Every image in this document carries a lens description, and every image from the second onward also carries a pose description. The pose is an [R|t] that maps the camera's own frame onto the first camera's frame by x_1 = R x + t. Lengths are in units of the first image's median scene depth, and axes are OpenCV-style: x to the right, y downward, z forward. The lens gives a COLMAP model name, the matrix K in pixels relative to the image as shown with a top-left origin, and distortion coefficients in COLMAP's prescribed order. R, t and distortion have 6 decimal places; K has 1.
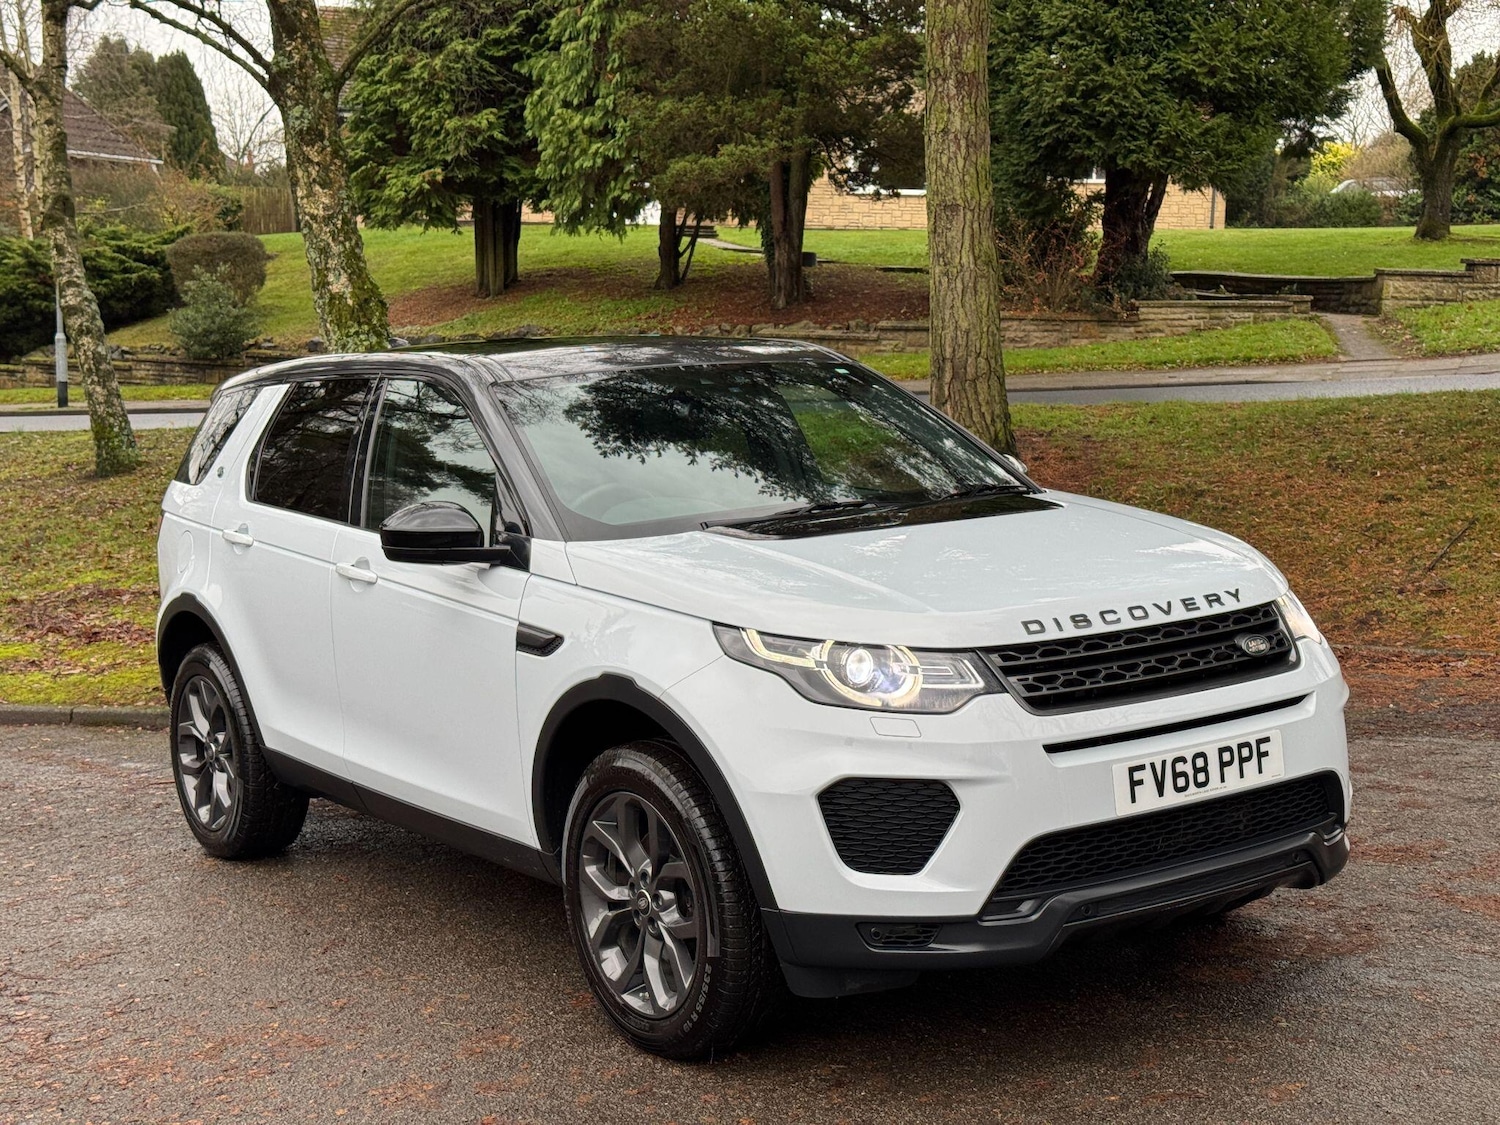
lens RADIAL K [[2078.2, 0, 746.1], [0, 2078.2, 567.9], [0, 0, 1]] dist [0.199903, -0.434779]
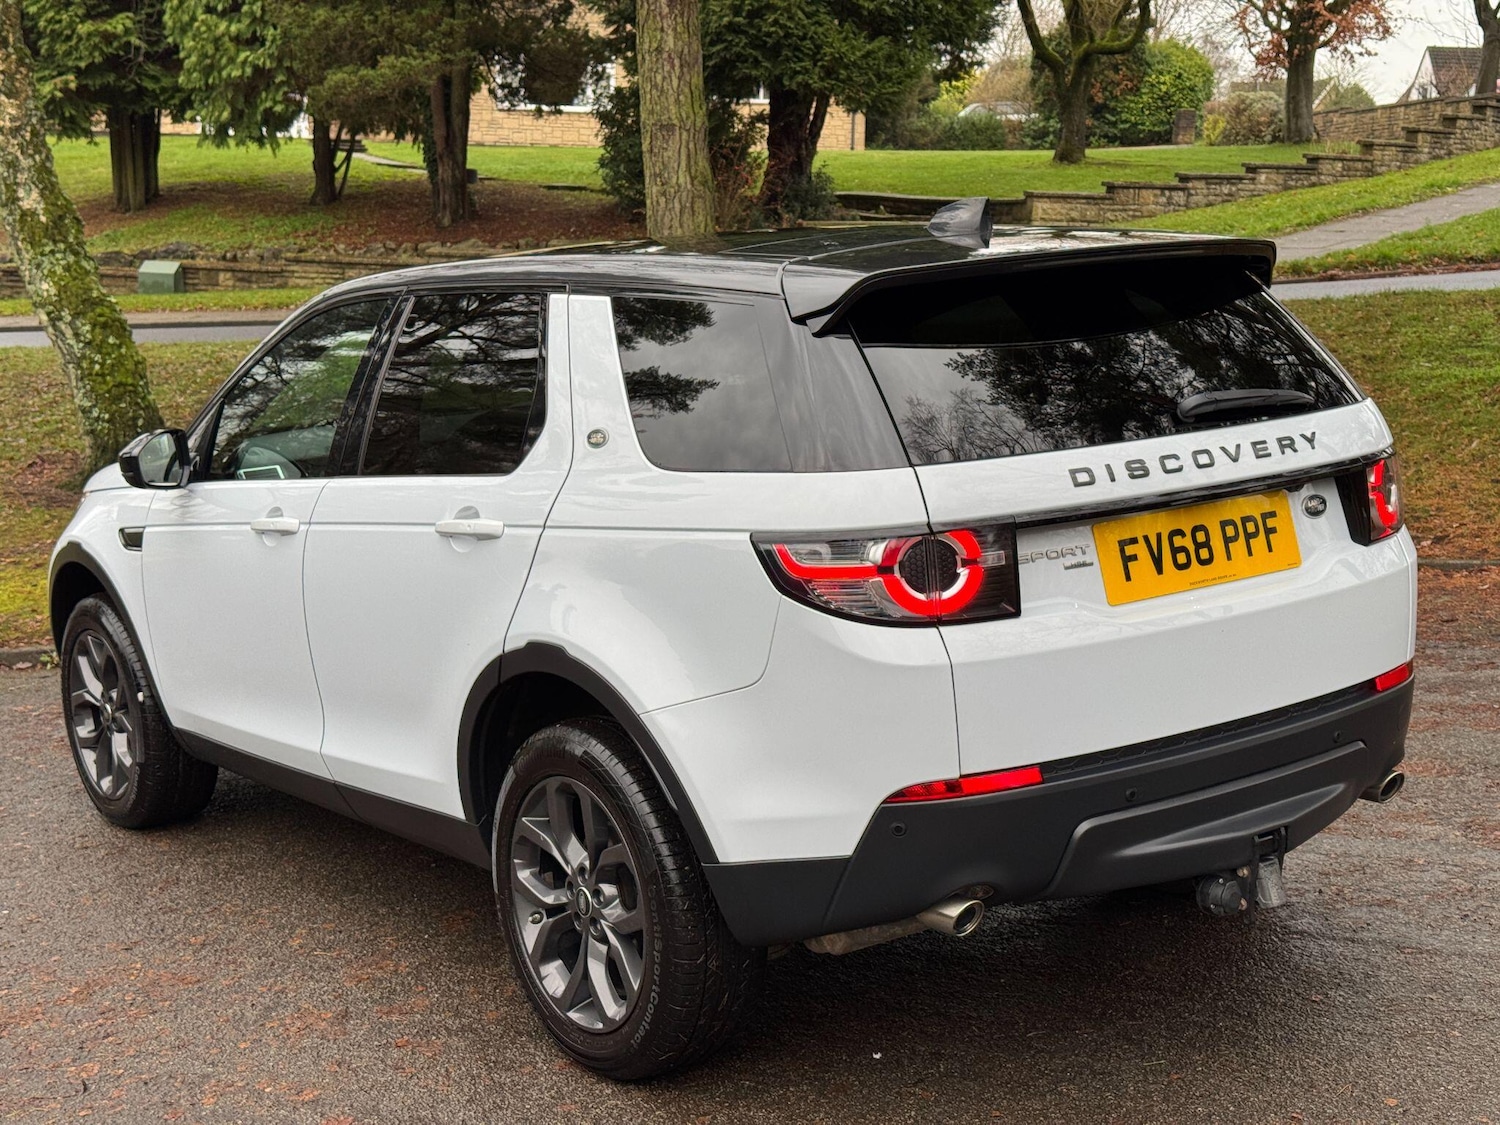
lens RADIAL K [[2078.2, 0, 746.1], [0, 2078.2, 567.9], [0, 0, 1]] dist [0.199903, -0.434779]
pose [[0.984688, -0.028662, 0.171954, -0.019770], [0.022078, 0.998952, 0.040083, -0.000187], [-0.172923, -0.035673, 0.984289, -0.001645]]
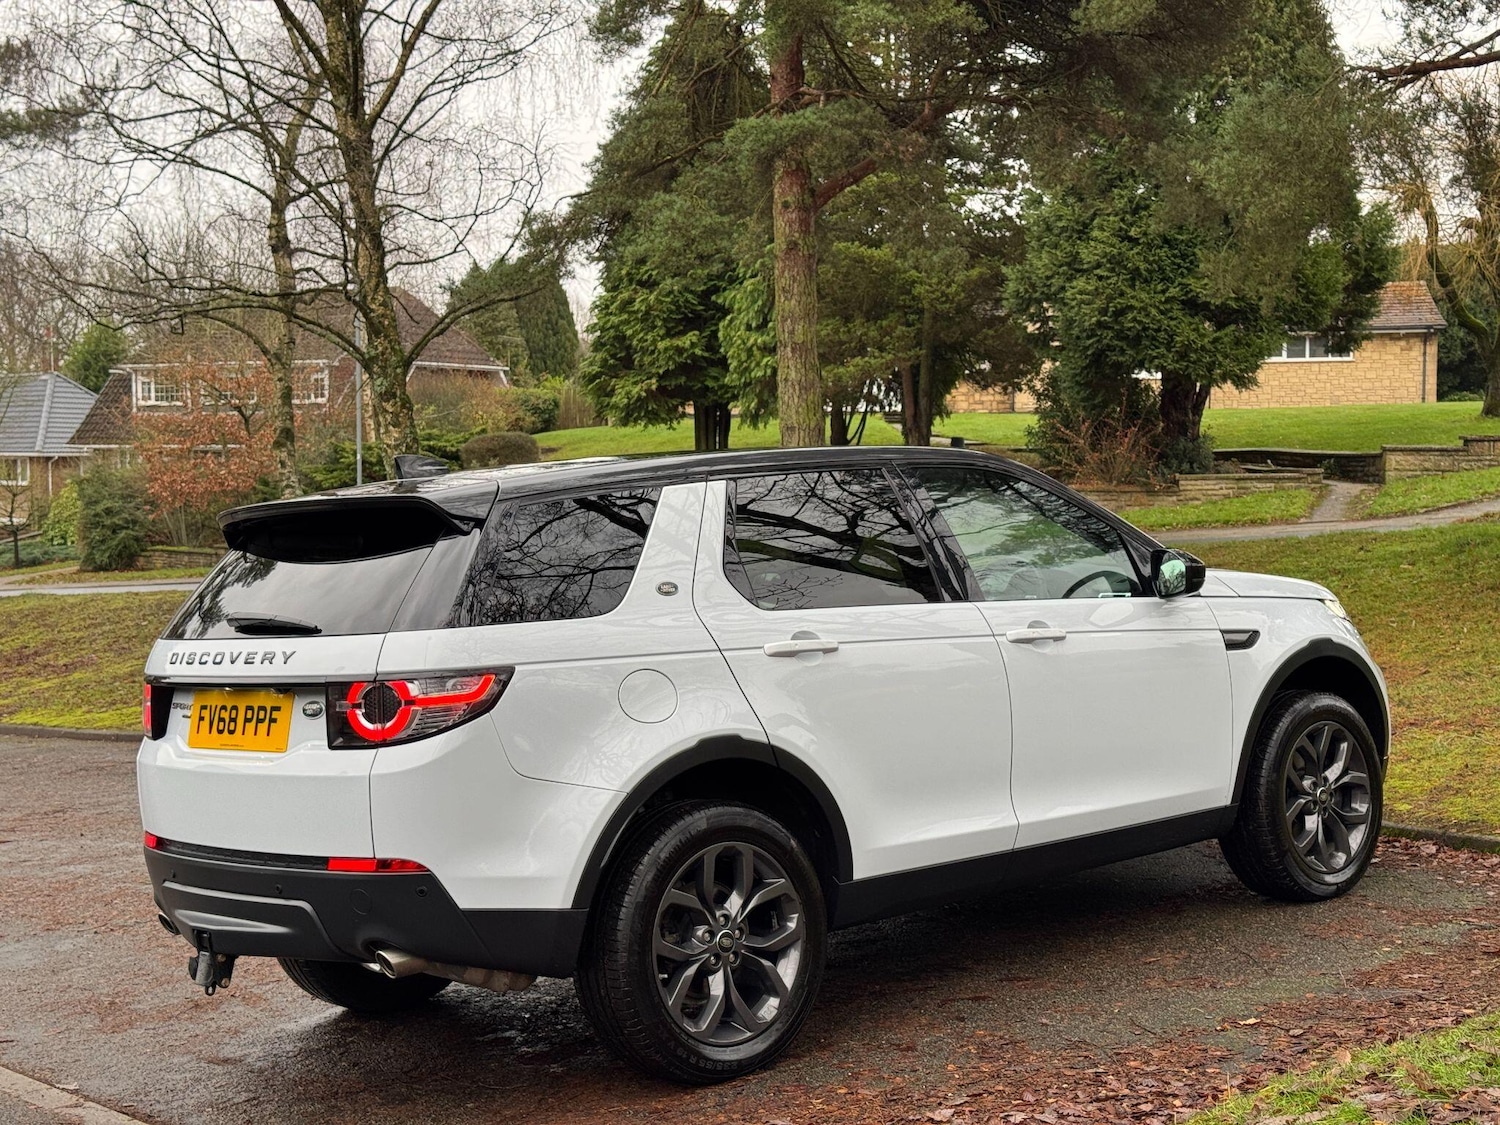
lens RADIAL K [[2078.6, 0, 756.7], [0, 2078.6, 558.6], [0, 0, 1]] dist [0.190588, -0.383265]
pose [[0.982471, -0.012103, -0.186022, 0.161315], [-0.003629, 0.996459, -0.084002, 0.022961], [0.186380, 0.083205, 0.978948, -0.221252]]
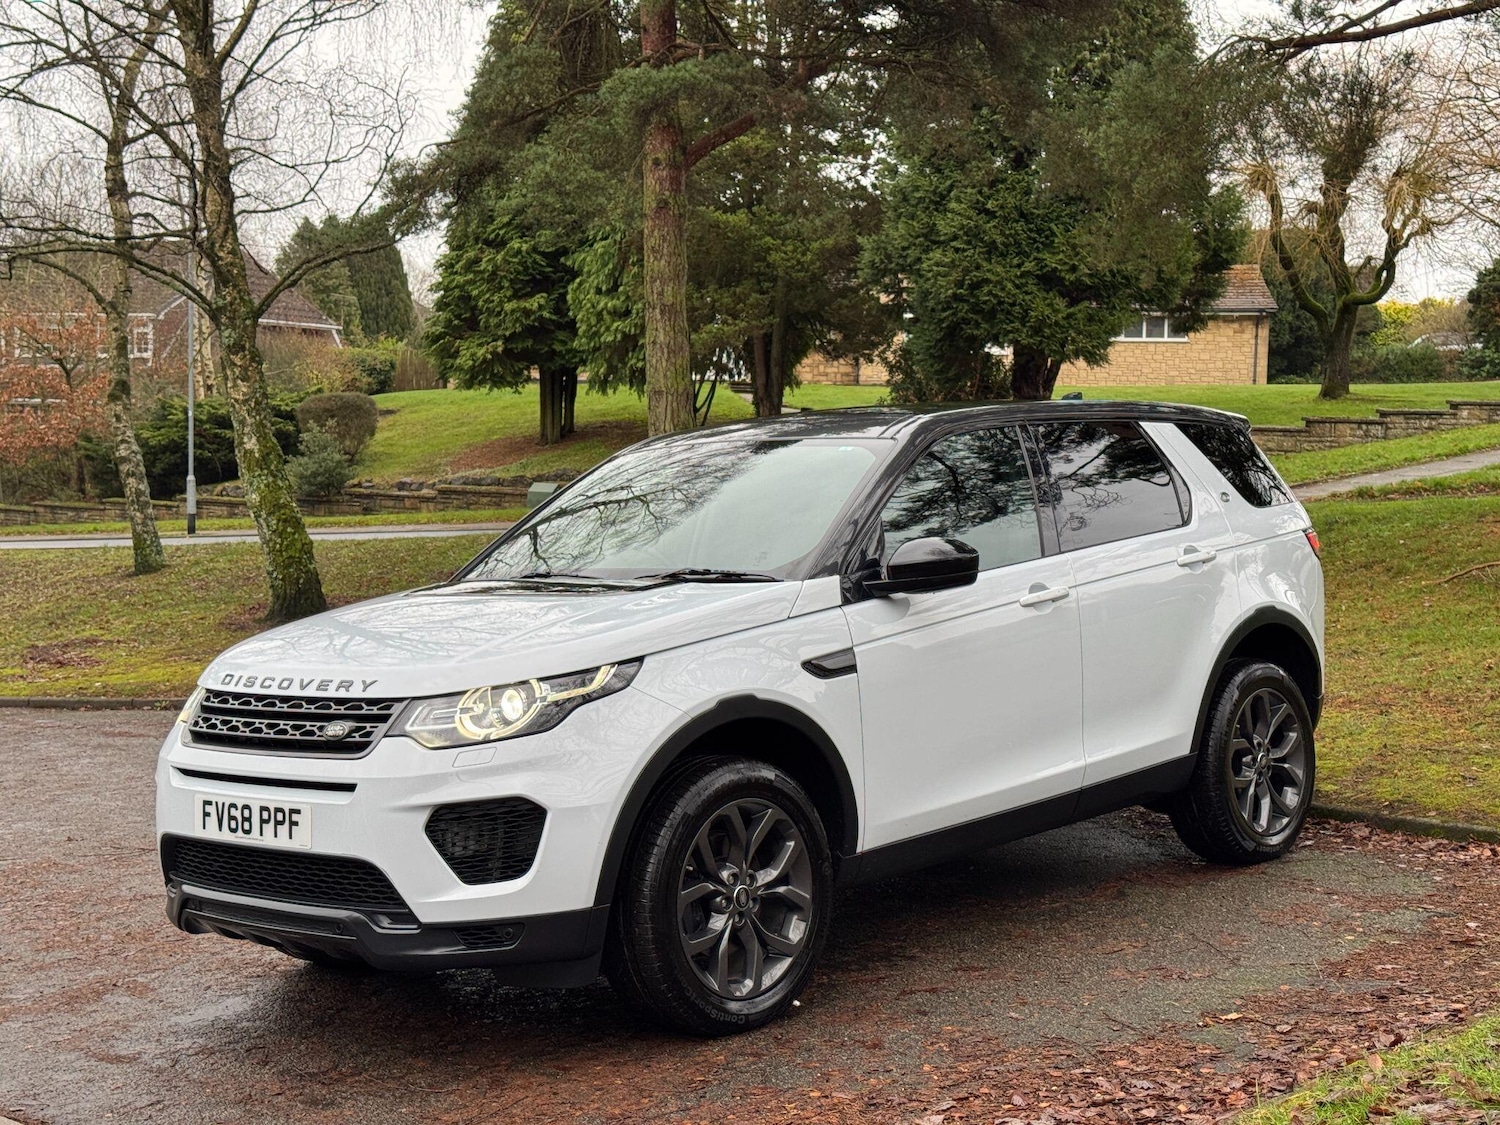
lens RADIAL K [[2078.2, 0, 746.1], [0, 2078.2, 567.9], [0, 0, 1]] dist [0.199903, -0.434779]
pose [[0.993970, 0.006832, -0.109443, 0.146821], [-0.014134, 0.997714, -0.066079, 0.022670], [0.108741, 0.067228, 0.991794, -0.208615]]
